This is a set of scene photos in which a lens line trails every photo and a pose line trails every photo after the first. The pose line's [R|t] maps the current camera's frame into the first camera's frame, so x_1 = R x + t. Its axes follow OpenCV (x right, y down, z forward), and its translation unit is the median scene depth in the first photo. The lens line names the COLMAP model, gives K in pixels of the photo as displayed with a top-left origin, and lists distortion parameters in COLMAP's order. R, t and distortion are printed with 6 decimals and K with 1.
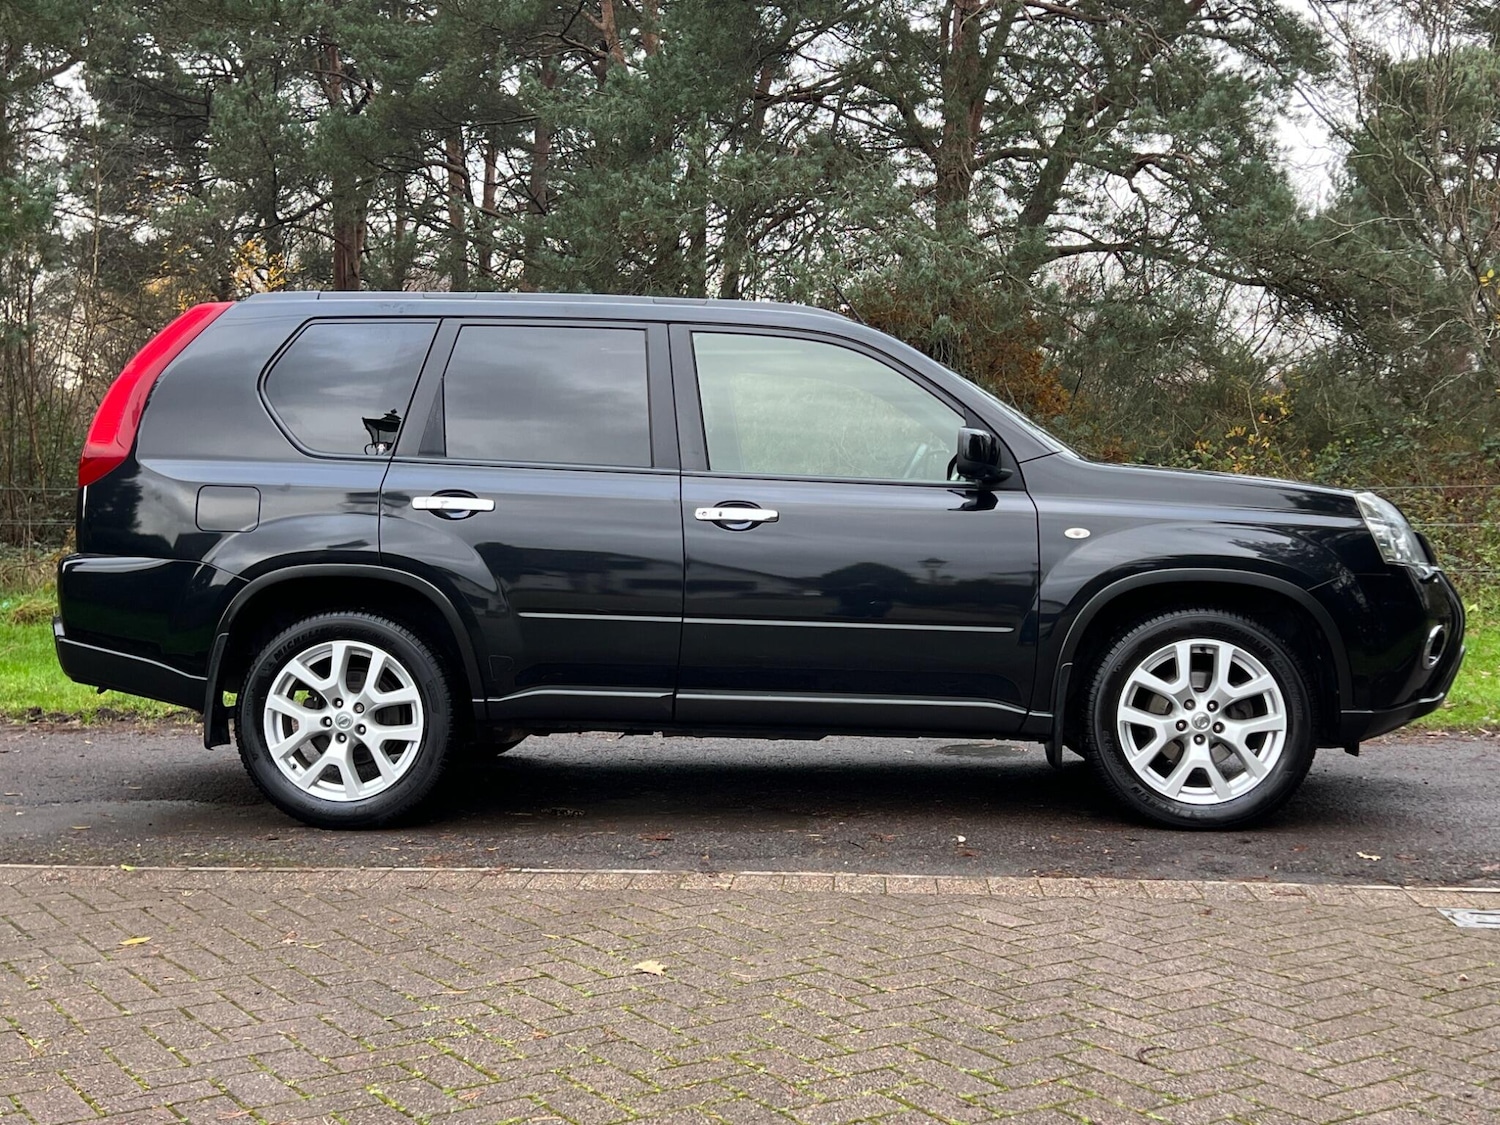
lens RADIAL K [[2034.8, 0, 750.0], [0, 2034.8, 562.5], [0, 0, 1]] dist [0.172085, -0.491471]
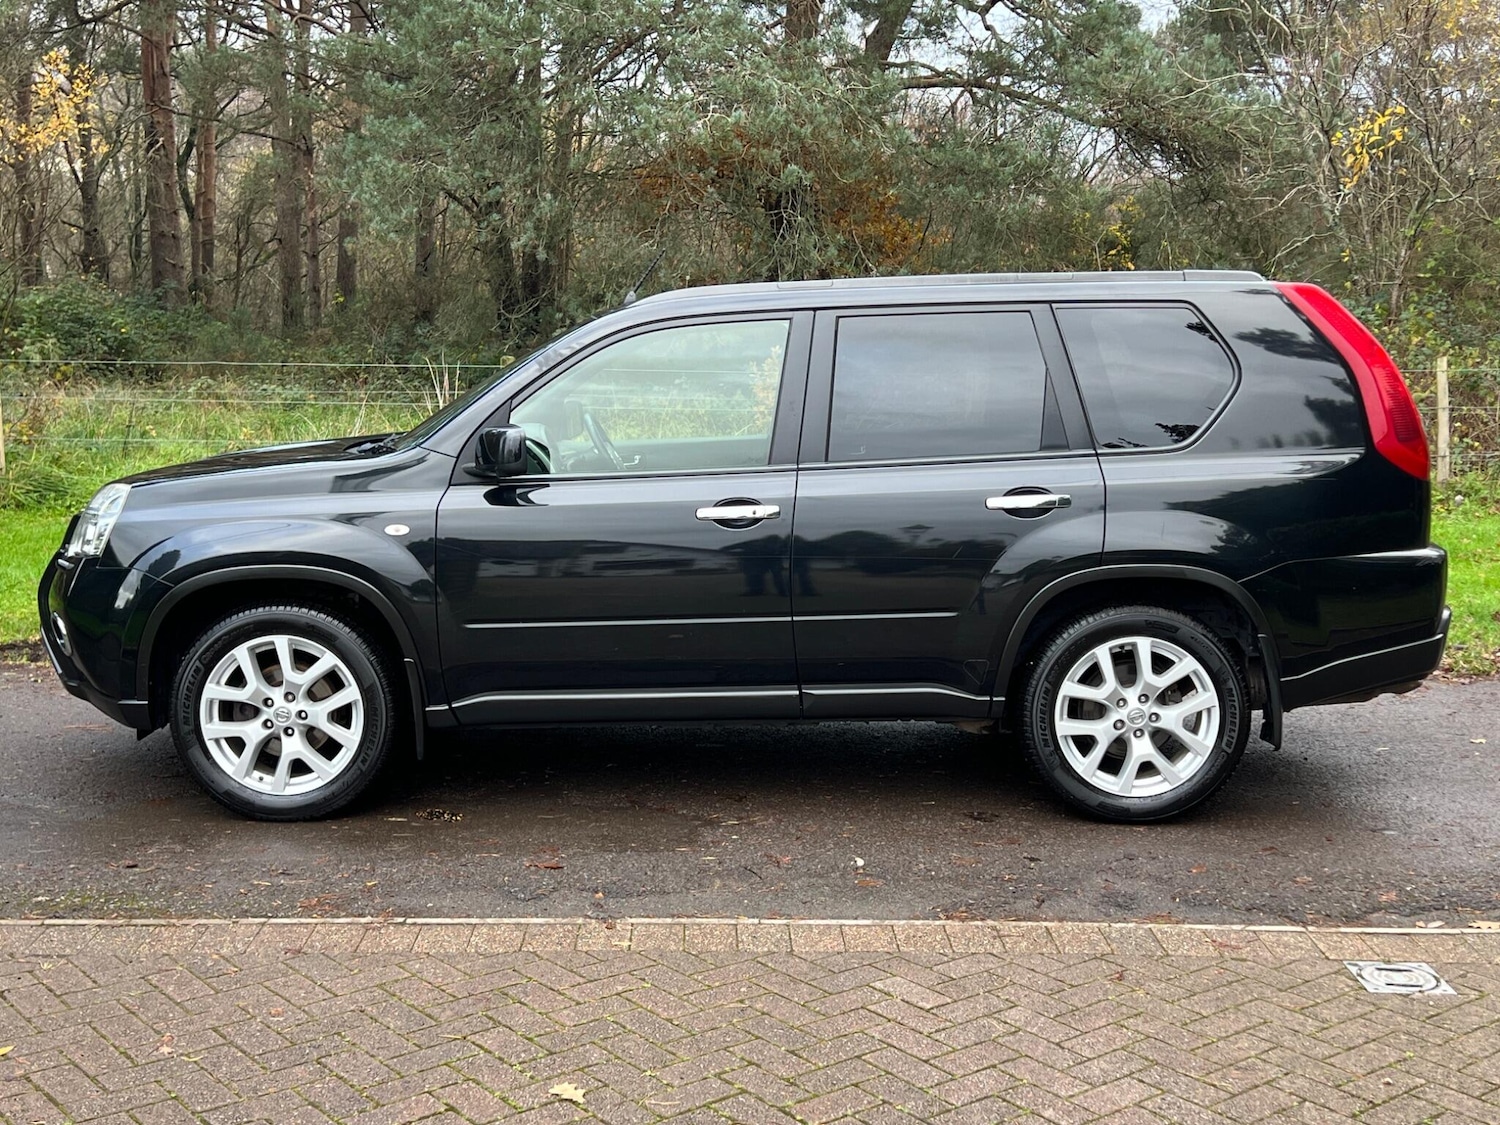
lens RADIAL K [[2000.8, 0, 755.5], [0, 2000.8, 560.9], [0, 0, 1]] dist [0.155799, -0.419358]
pose [[0.995422, -0.002283, 0.095555, -0.036590], [-0.009927, 0.991838, 0.127116, -0.126123], [-0.095065, -0.127482, 0.987274, 0.076186]]
